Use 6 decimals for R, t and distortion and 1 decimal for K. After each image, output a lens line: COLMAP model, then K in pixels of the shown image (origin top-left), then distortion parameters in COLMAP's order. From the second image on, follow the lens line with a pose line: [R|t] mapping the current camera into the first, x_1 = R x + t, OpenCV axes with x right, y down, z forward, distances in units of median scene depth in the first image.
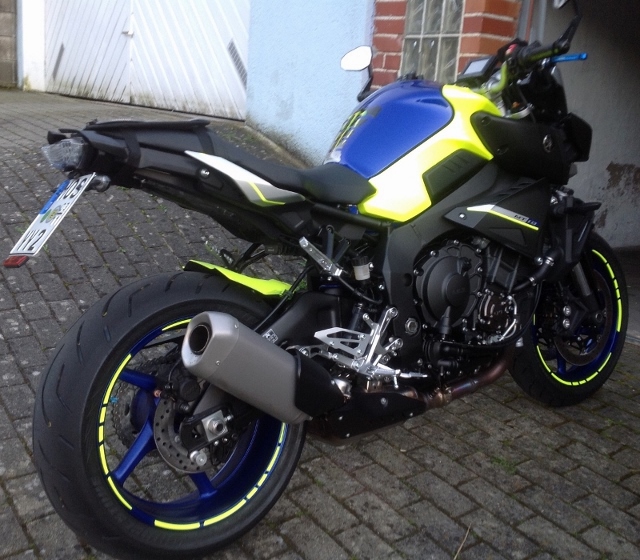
lens RADIAL K [[731.8, 0, 320.0], [0, 731.8, 280.0], [0, 0, 1]] dist [0.113617, -0.022054]
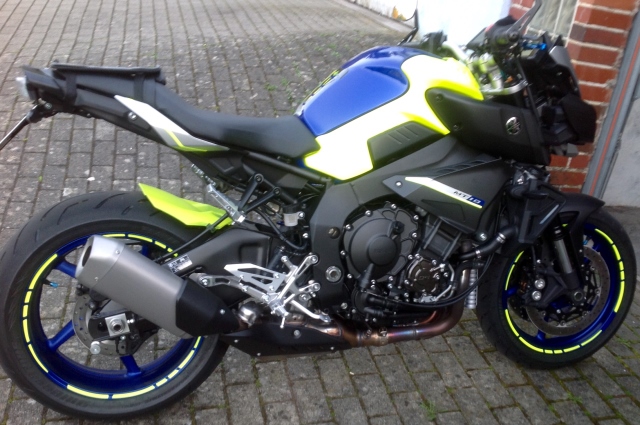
lens RADIAL K [[645.6, 0, 320.8], [0, 645.6, 232.8], [0, 0, 1]] dist [0.091850, -0.005002]
pose [[0.944491, 0.198291, -0.261951, 0.345431], [-0.170732, 0.977444, 0.124312, -0.114748], [0.280692, -0.072688, 0.957041, 0.061052]]
